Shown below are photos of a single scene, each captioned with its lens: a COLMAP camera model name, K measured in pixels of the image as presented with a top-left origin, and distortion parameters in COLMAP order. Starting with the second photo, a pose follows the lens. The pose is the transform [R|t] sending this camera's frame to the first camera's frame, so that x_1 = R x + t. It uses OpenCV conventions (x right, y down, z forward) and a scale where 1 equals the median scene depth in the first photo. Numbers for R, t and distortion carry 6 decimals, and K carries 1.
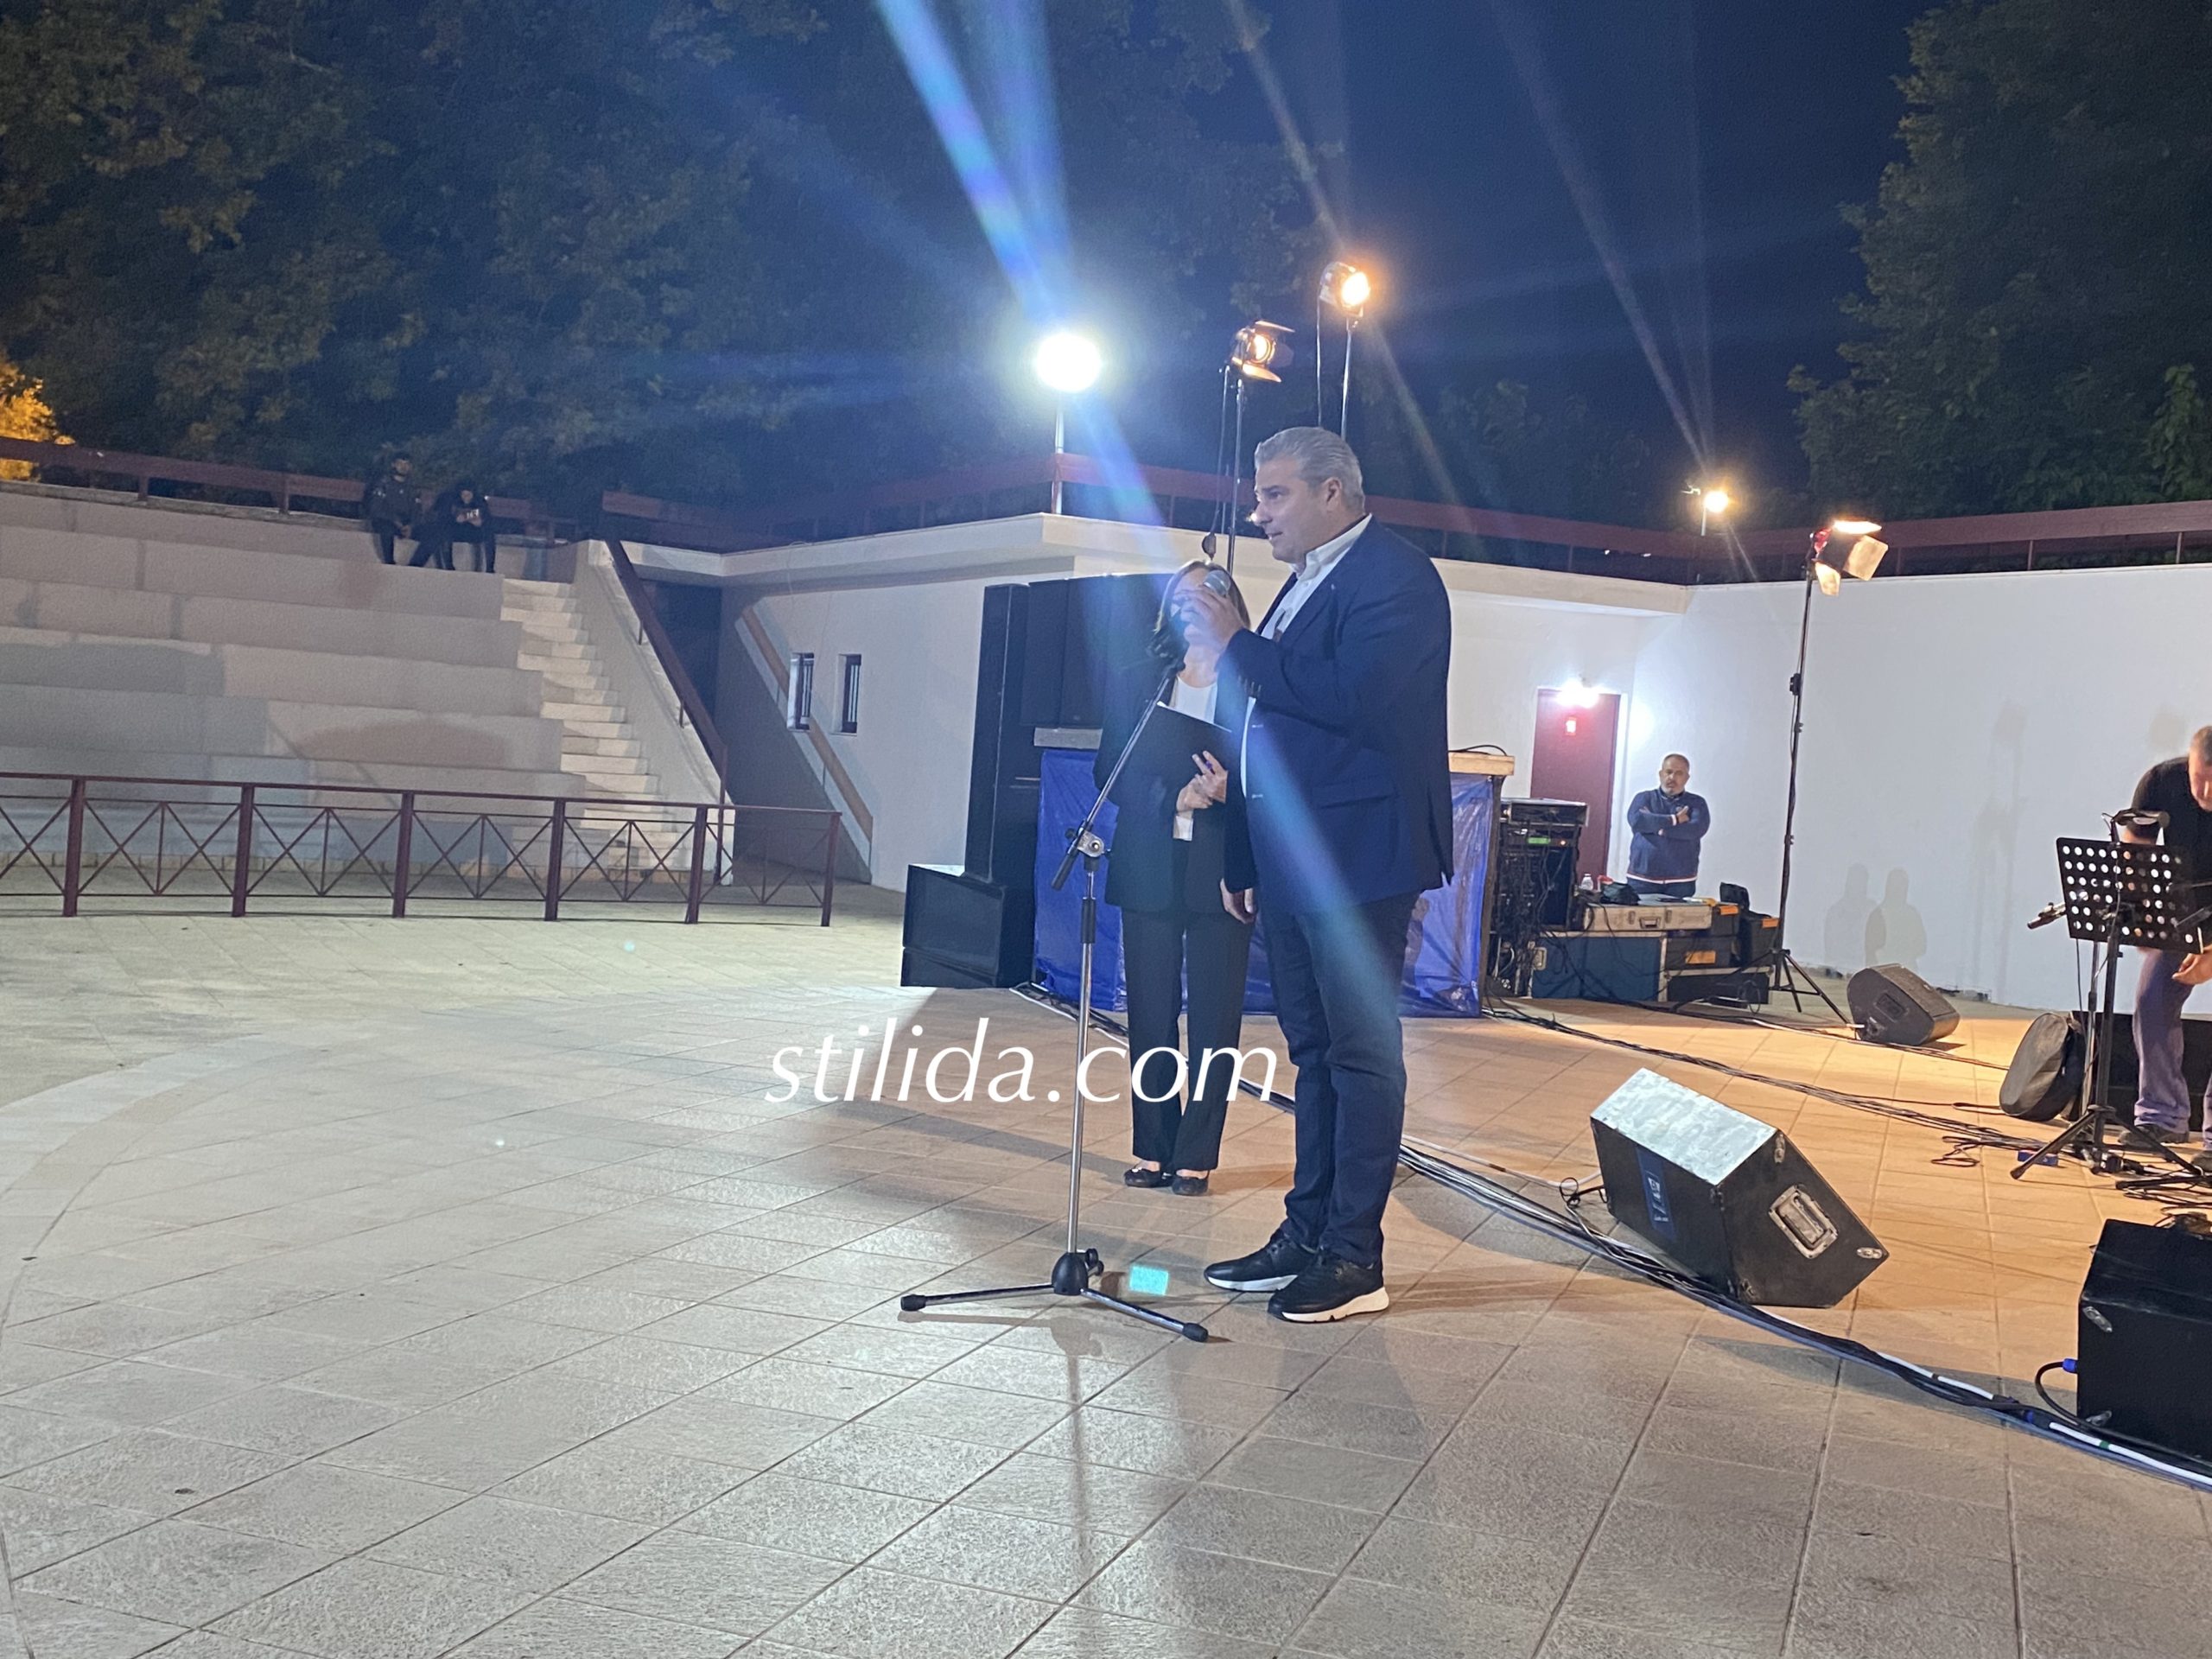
lens RADIAL K [[2452.7, 0, 1114.8], [0, 2452.7, 827.9], [0, 0, 1]] dist [0.031421, 0.000000]
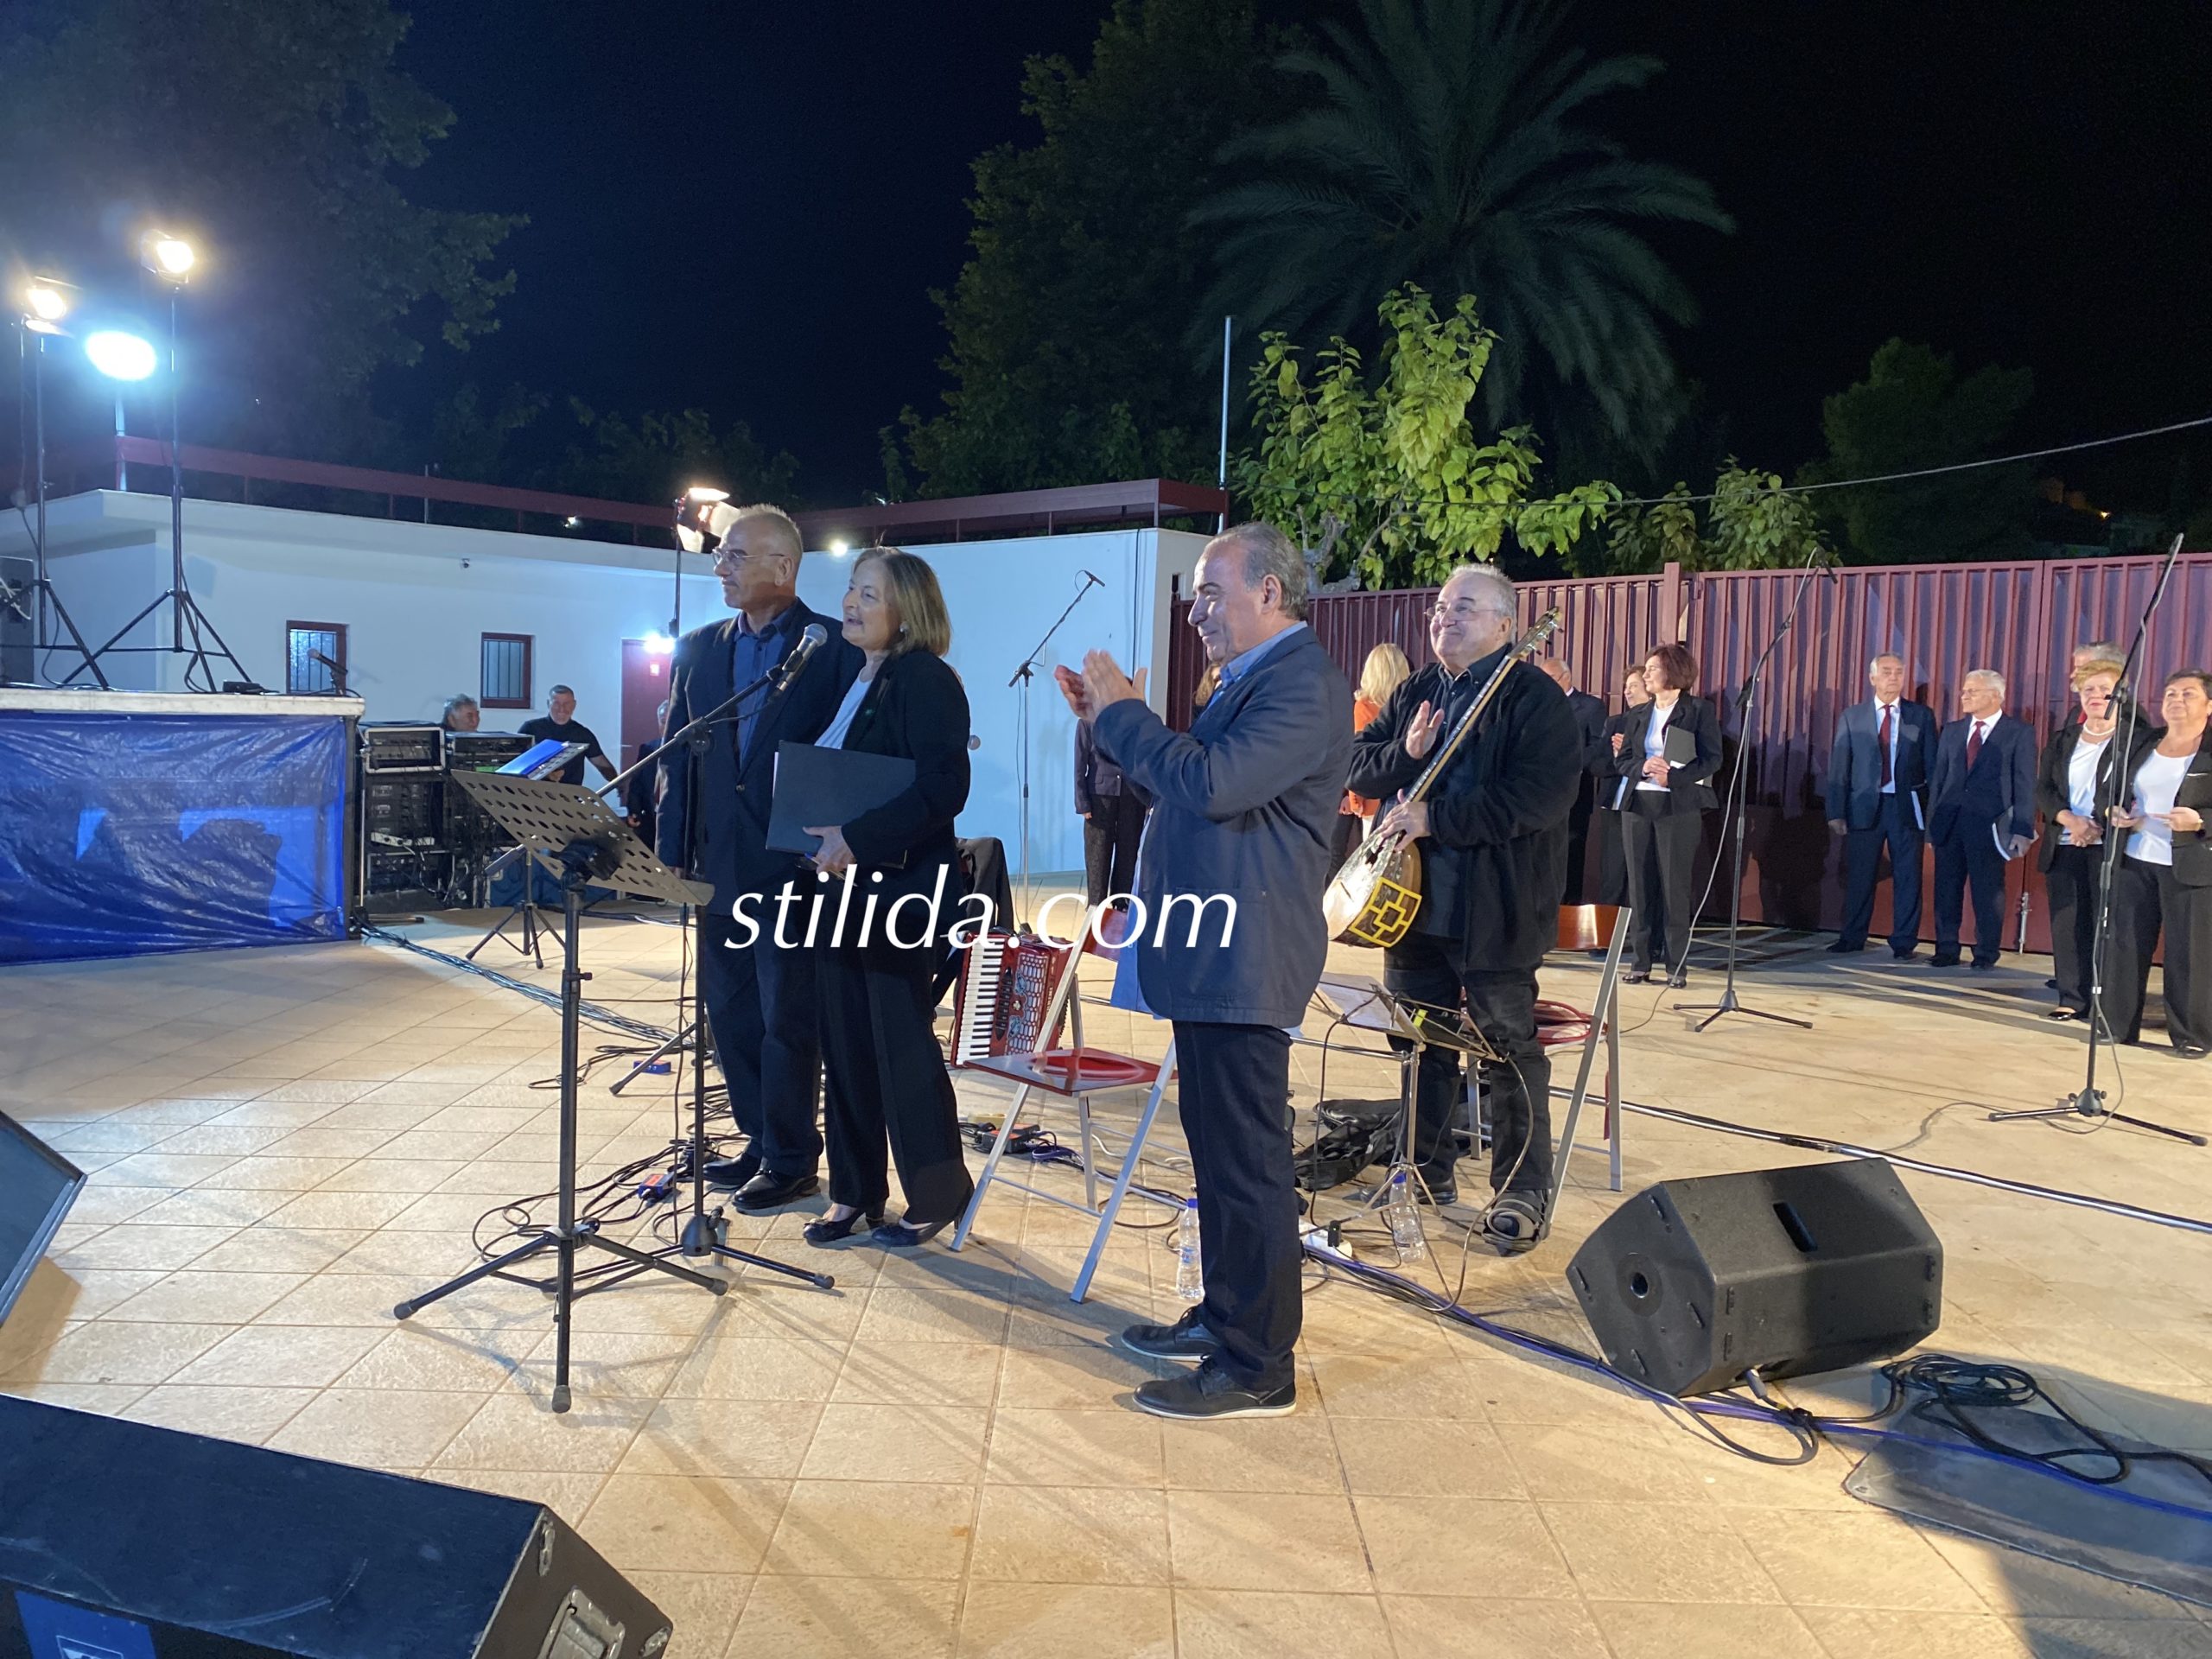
lens RADIAL K [[1682.5, 0, 1115.0], [0, 1682.5, 821.0], [0, 0, 1]] dist [0.030219, -0.026437]
pose [[0.944295, -0.059381, 0.323698, 0.144655], [0.043703, 0.997502, 0.055496, -0.001255], [-0.326185, -0.038258, 0.944531, 0.109945]]
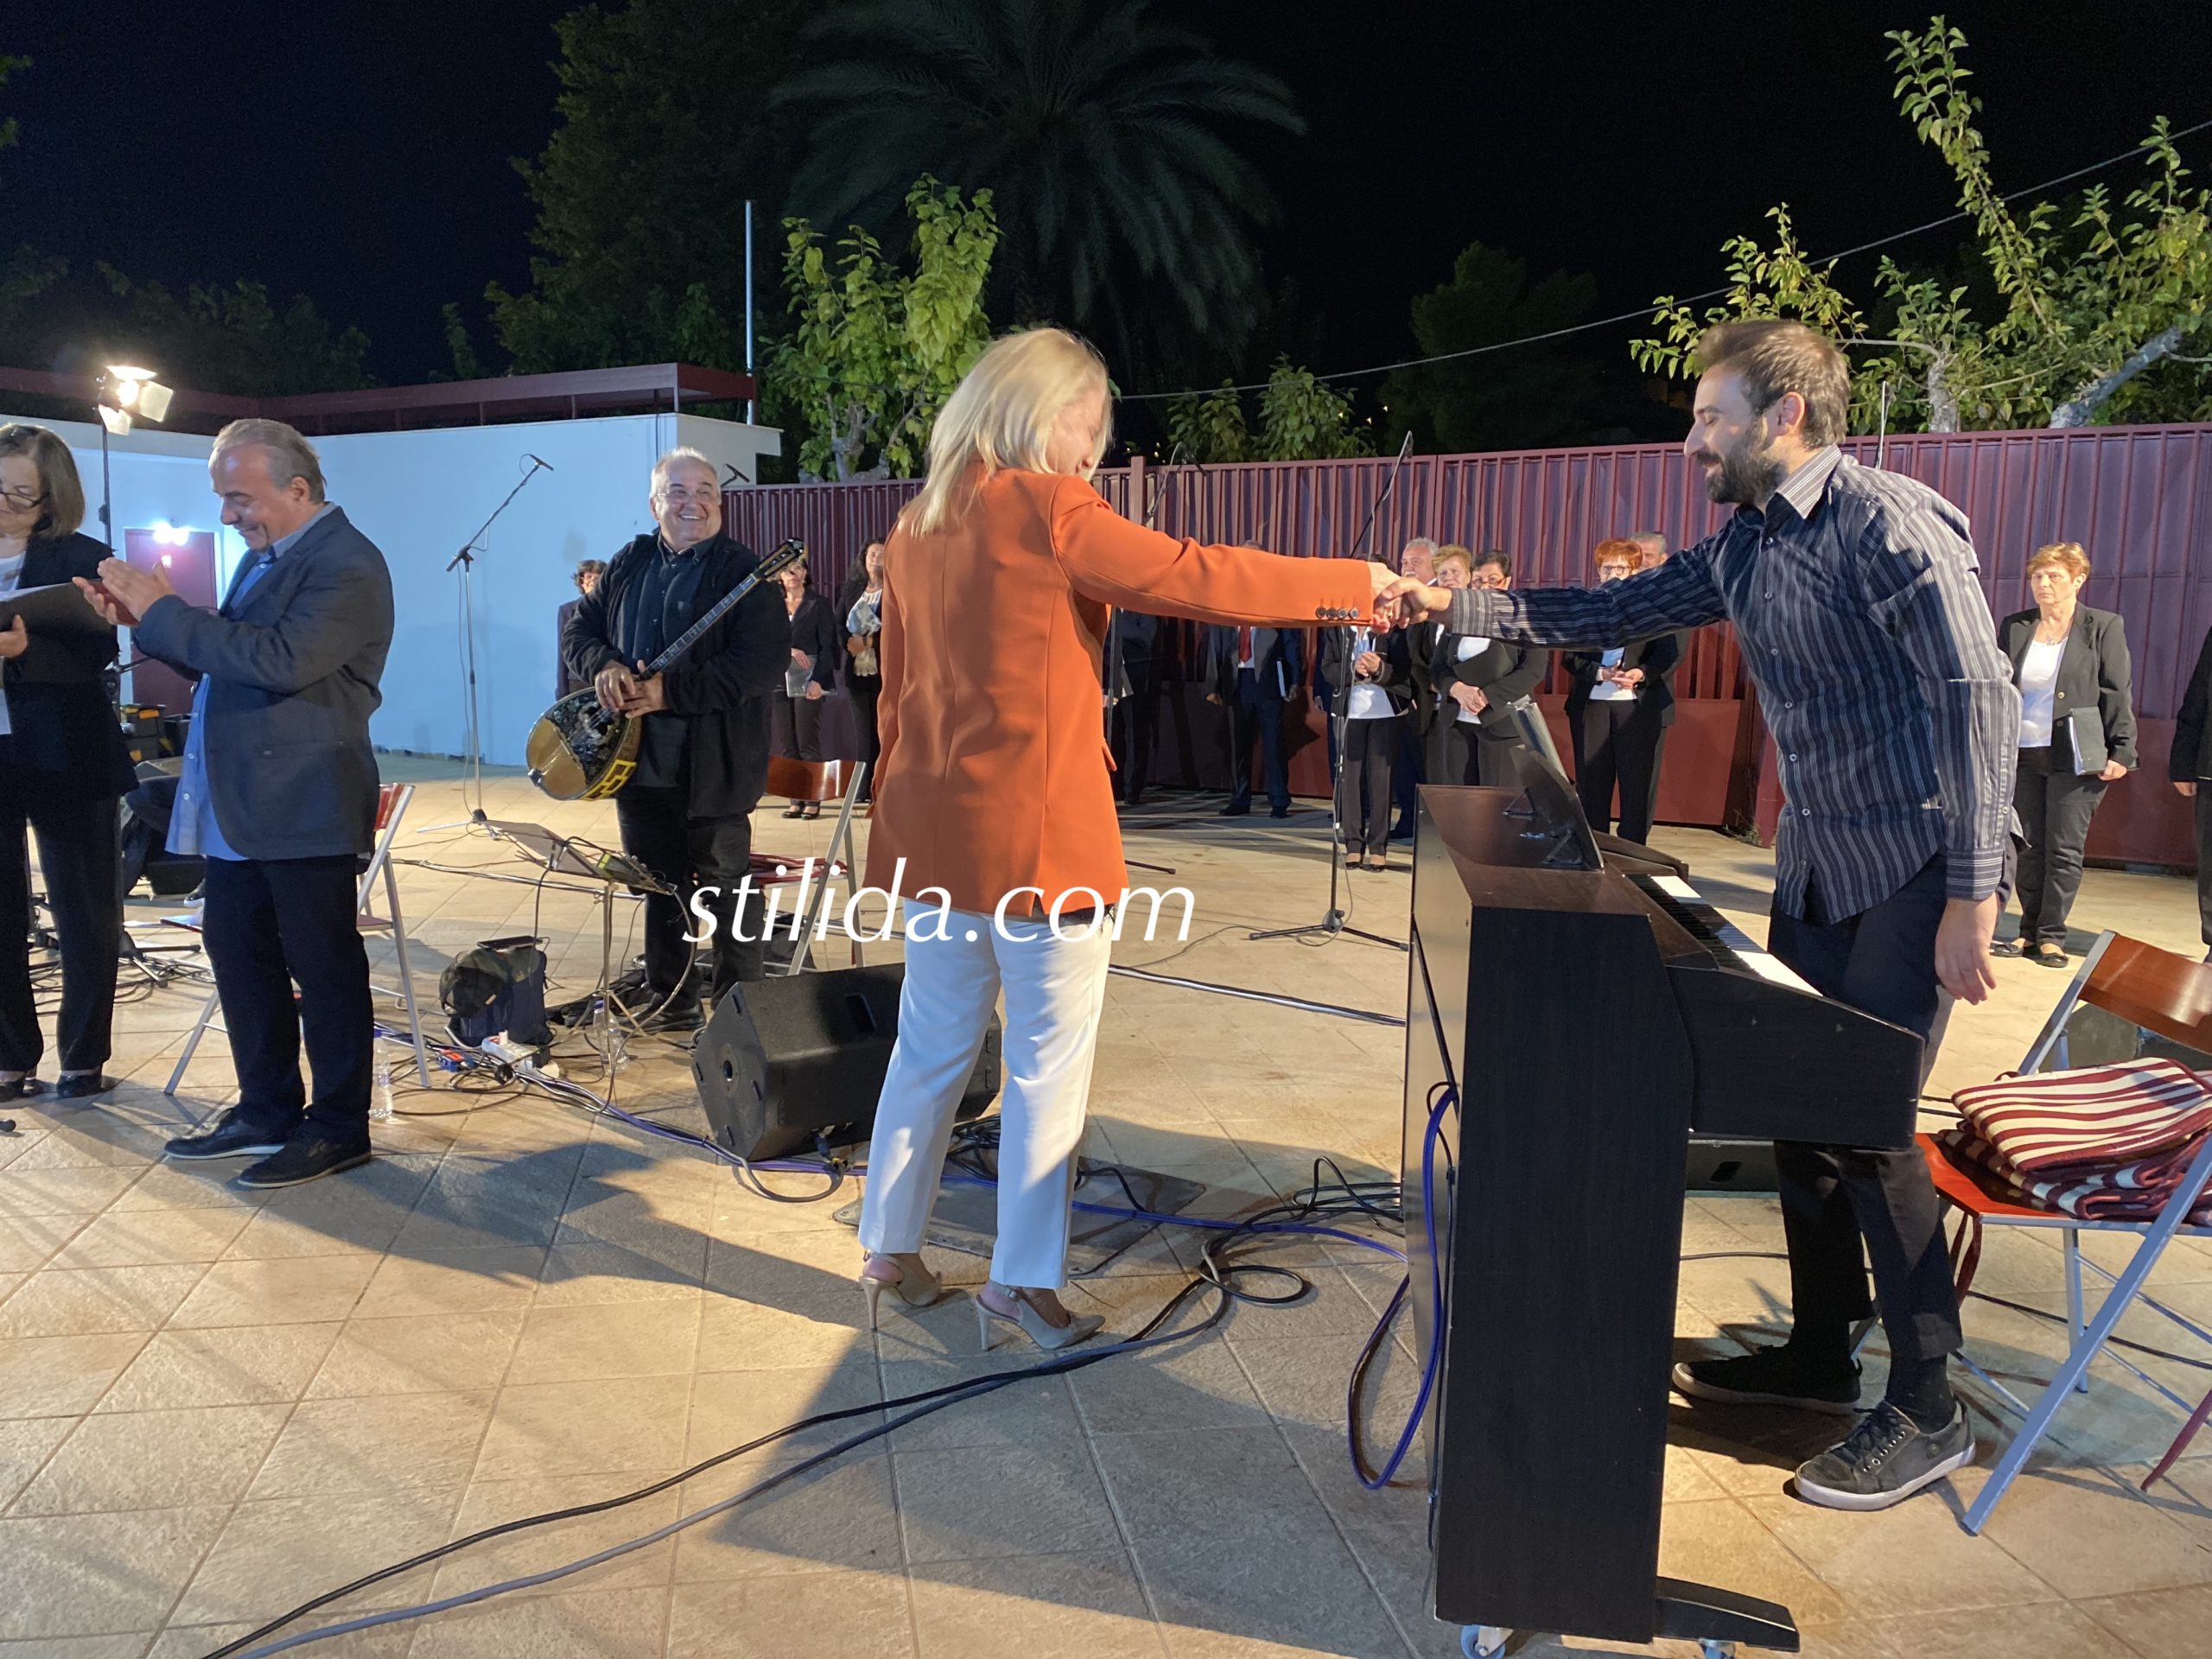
lens RADIAL K [[1682.5, 0, 1105.5], [0, 1682.5, 822.0], [0, 0, 1]] dist [0.030219, -0.026437]
pose [[0.866620, -0.110450, 0.486591, 0.193683], [0.054883, 0.990376, 0.127057, 0.005399], [-0.495941, -0.083405, 0.864341, 0.057700]]
